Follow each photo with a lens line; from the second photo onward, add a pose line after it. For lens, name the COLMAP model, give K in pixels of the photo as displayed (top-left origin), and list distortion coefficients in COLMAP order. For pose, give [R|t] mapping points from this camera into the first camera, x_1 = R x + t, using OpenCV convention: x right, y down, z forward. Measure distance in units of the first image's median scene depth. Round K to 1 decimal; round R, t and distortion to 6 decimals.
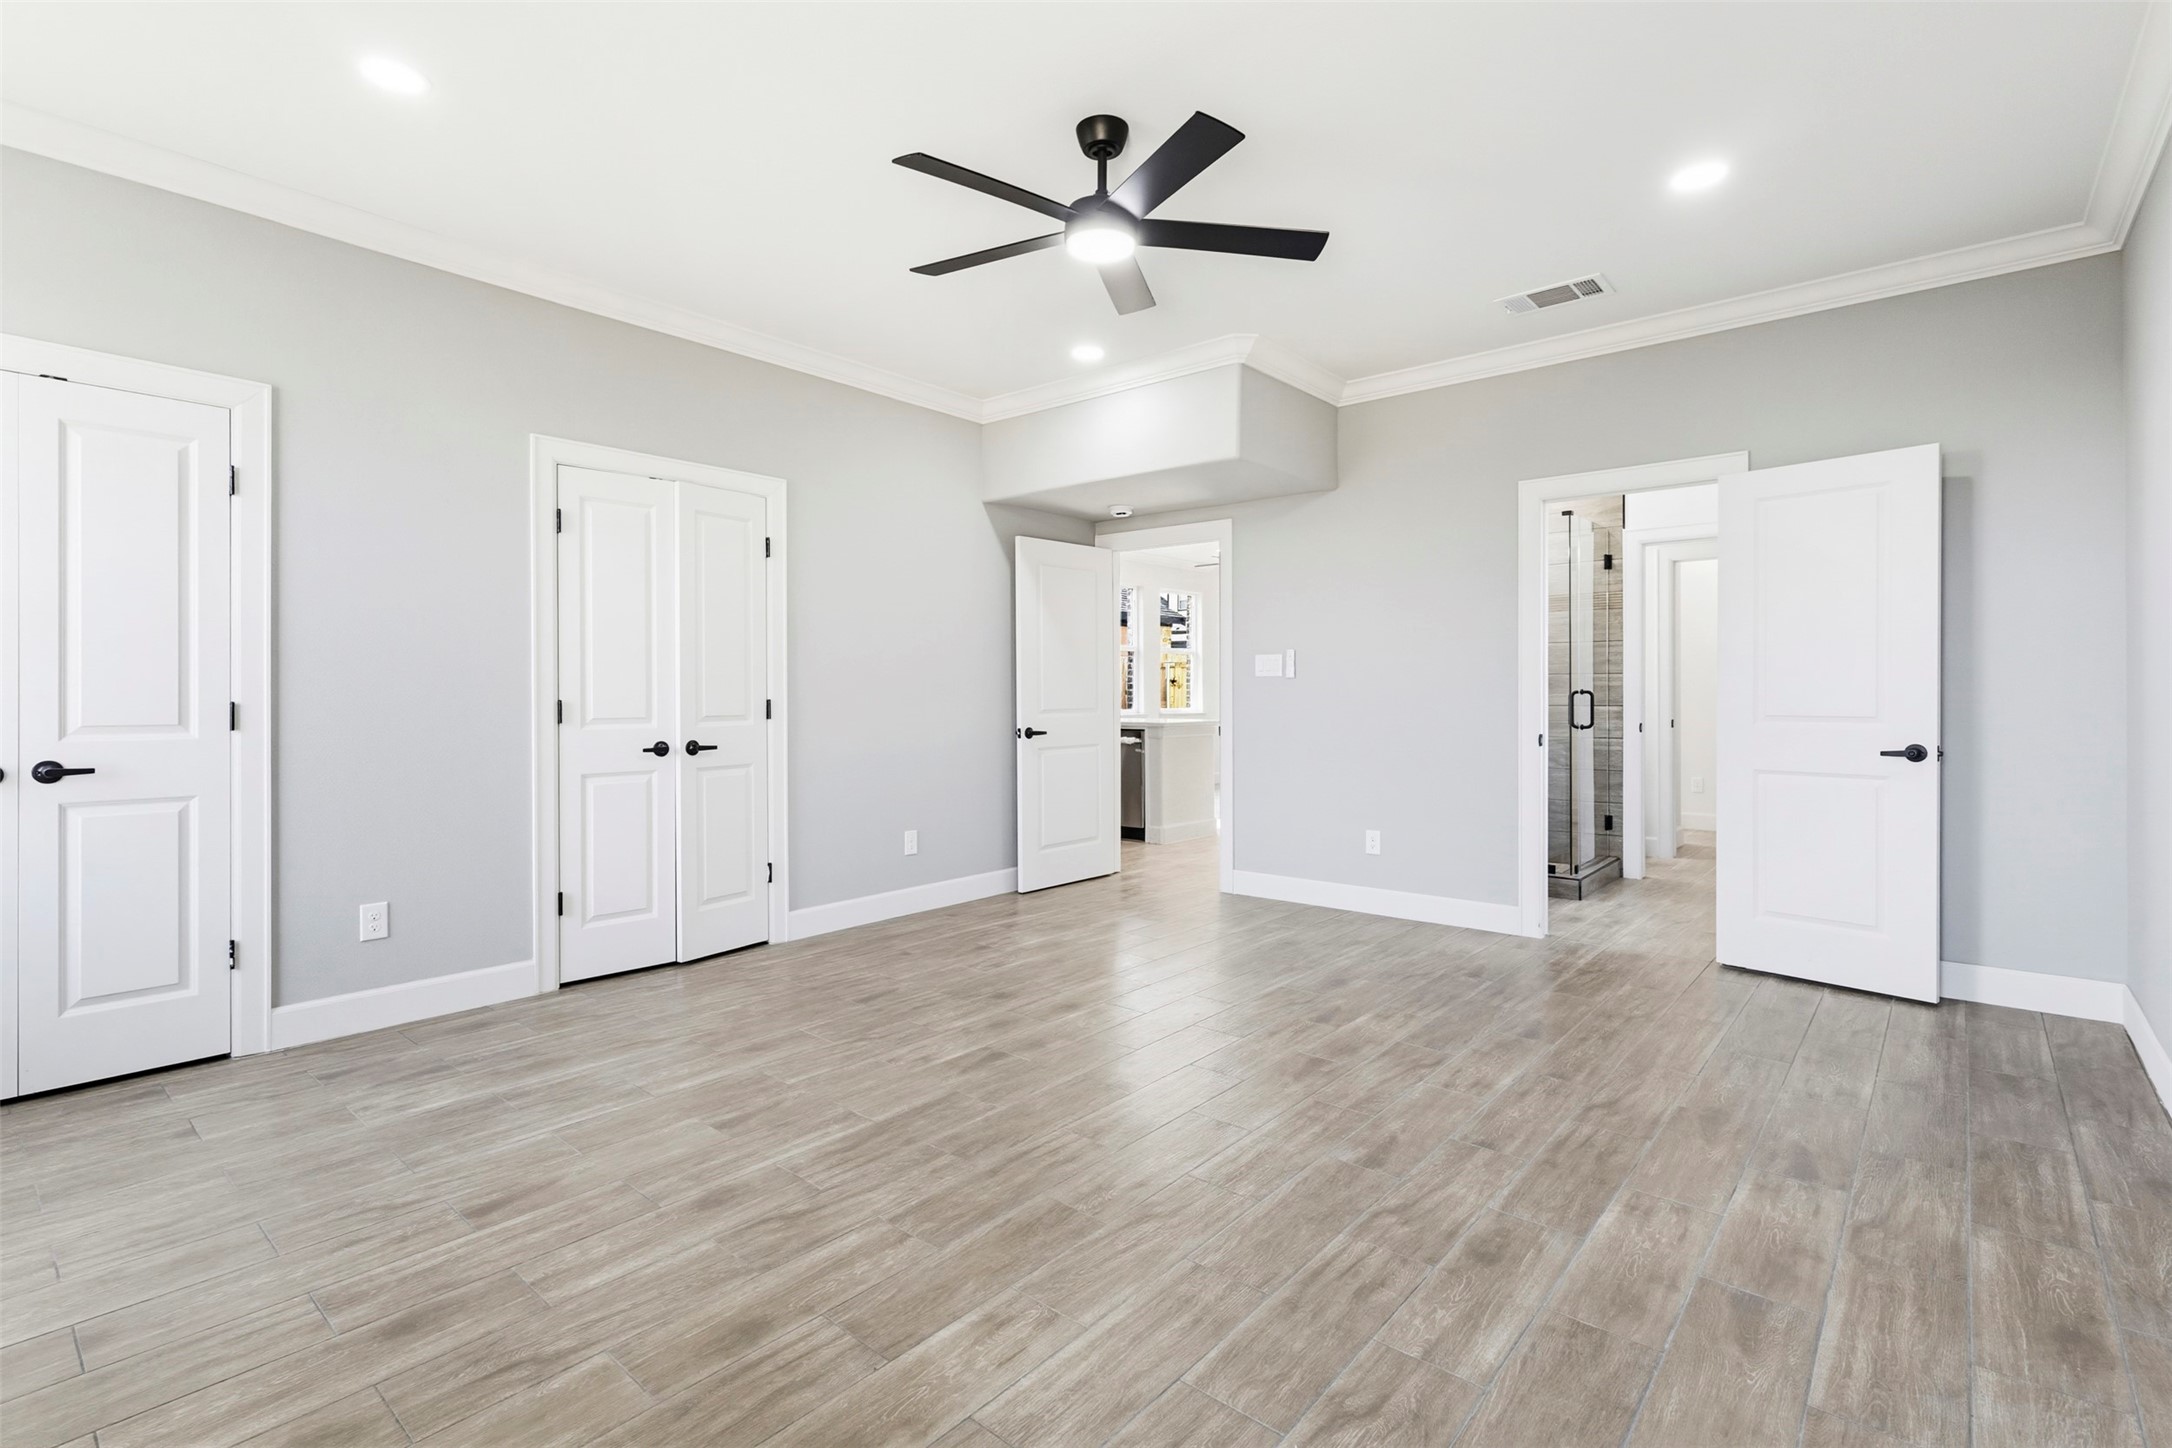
lens RADIAL K [[1009.0, 0, 1090.0], [0, 1009.0, 702.2], [0, 0, 1]] dist [-0.000221, 0.000139]
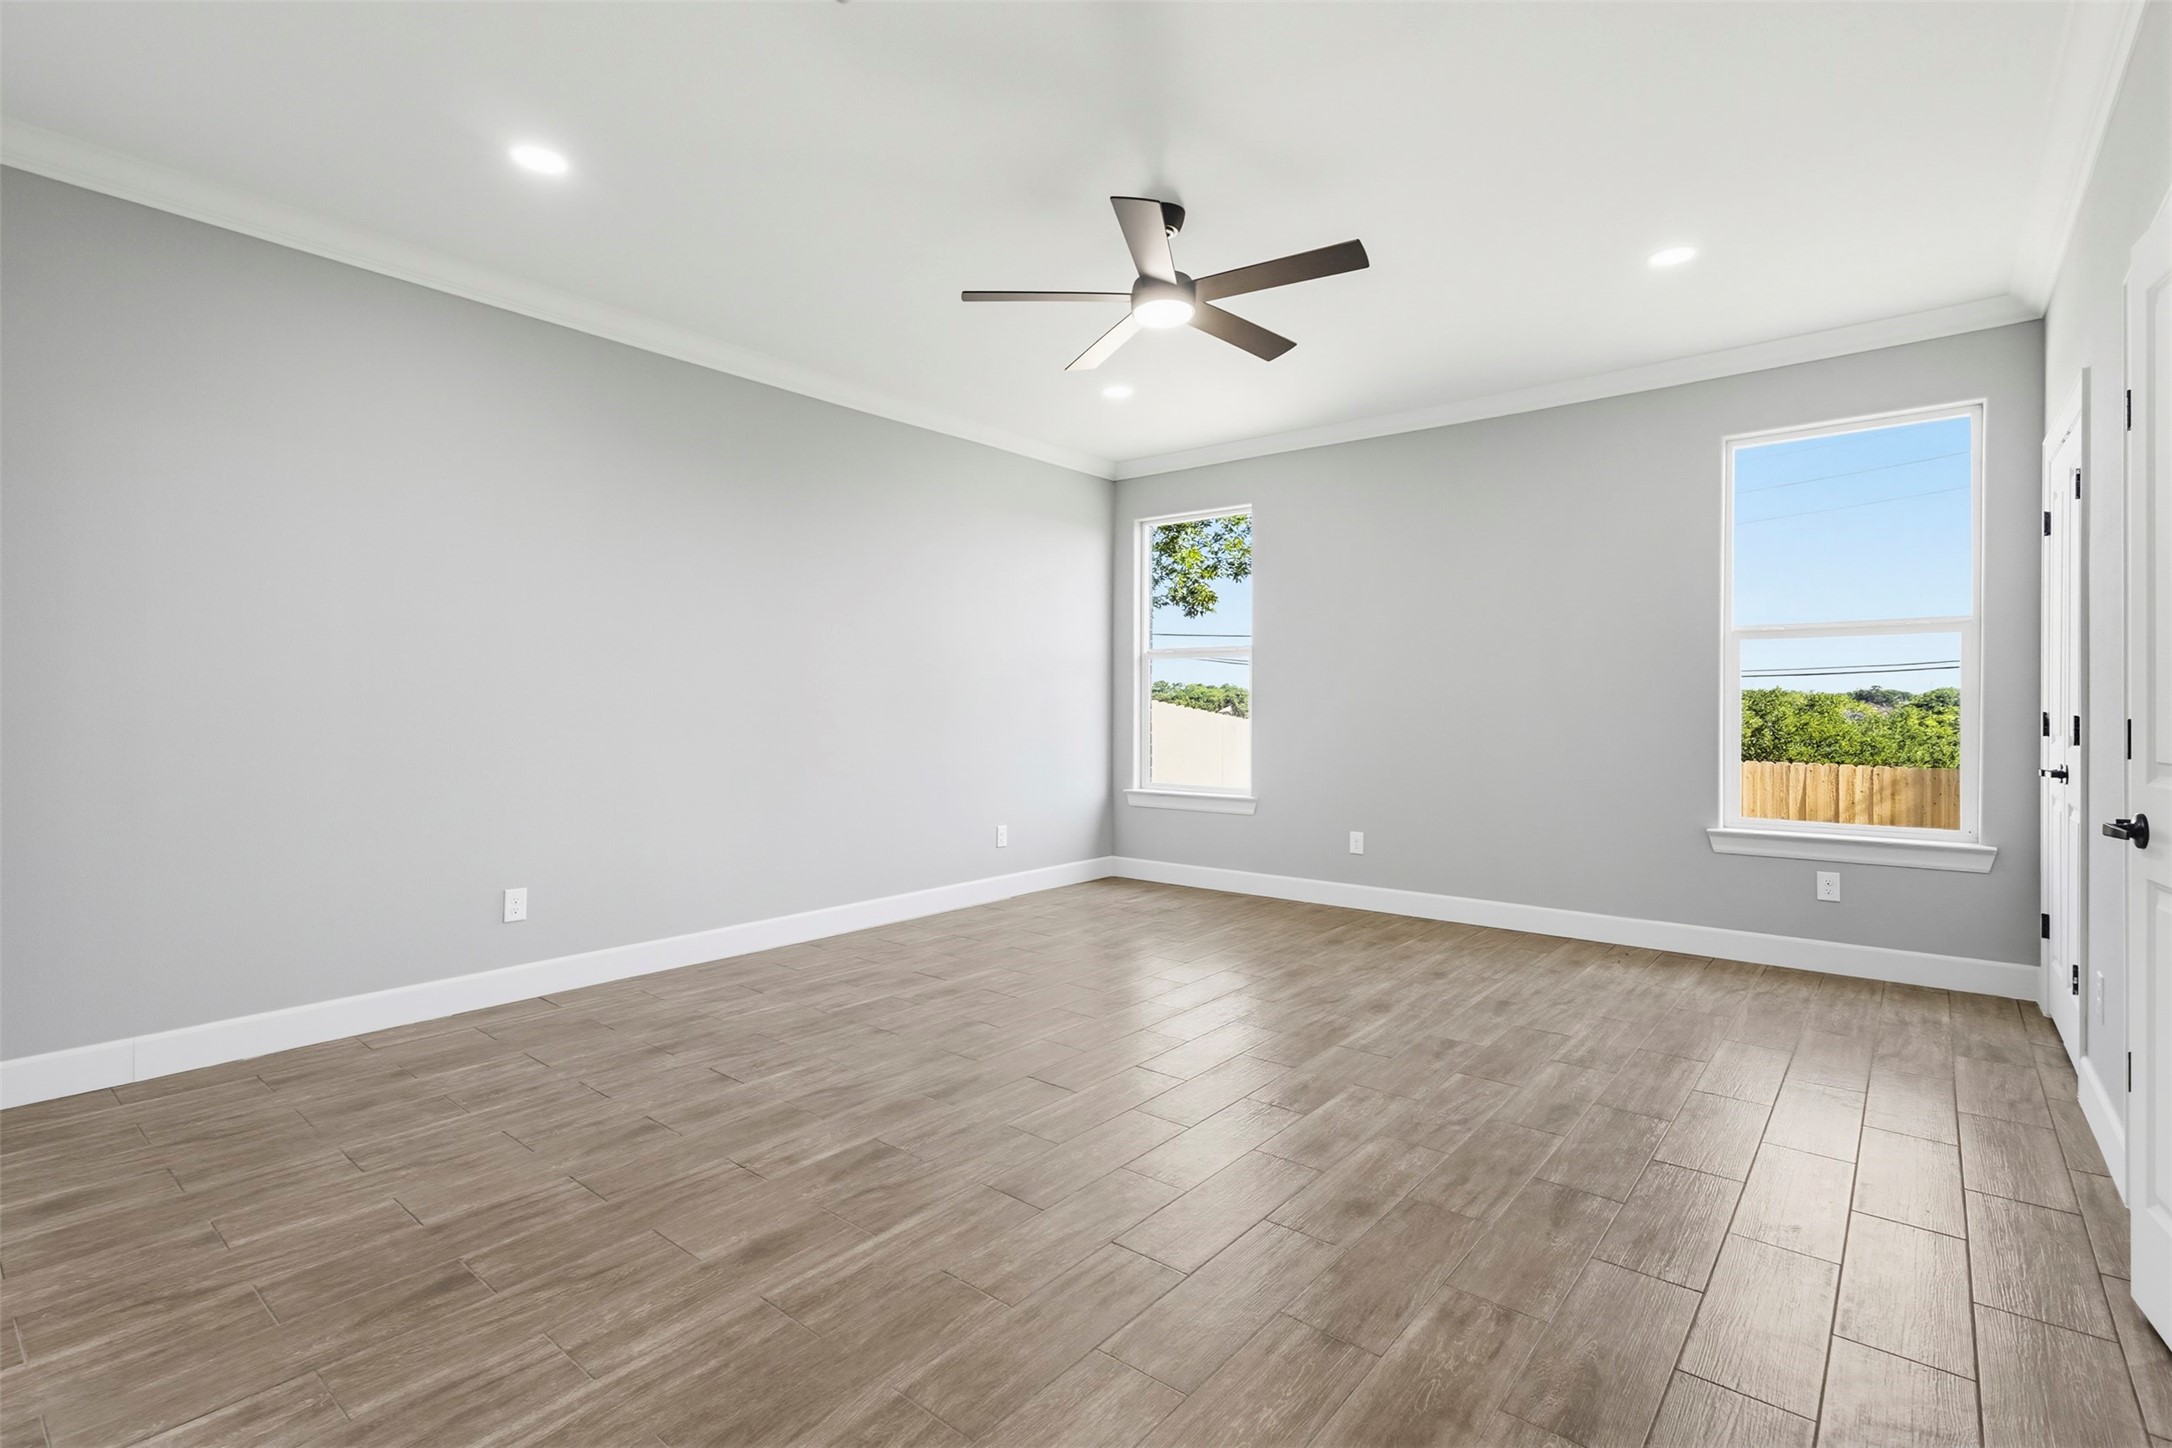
lens RADIAL K [[1009.0, 0, 1090.0], [0, 1009.0, 702.2], [0, 0, 1]] dist [-0.000221, 0.000139]
pose [[-0.999856, -0.000395, -0.016946, 0.108135], [-0.000557, 0.999954, 0.009600, -0.023455], [0.016941, 0.009608, -0.999810, 2.063174]]
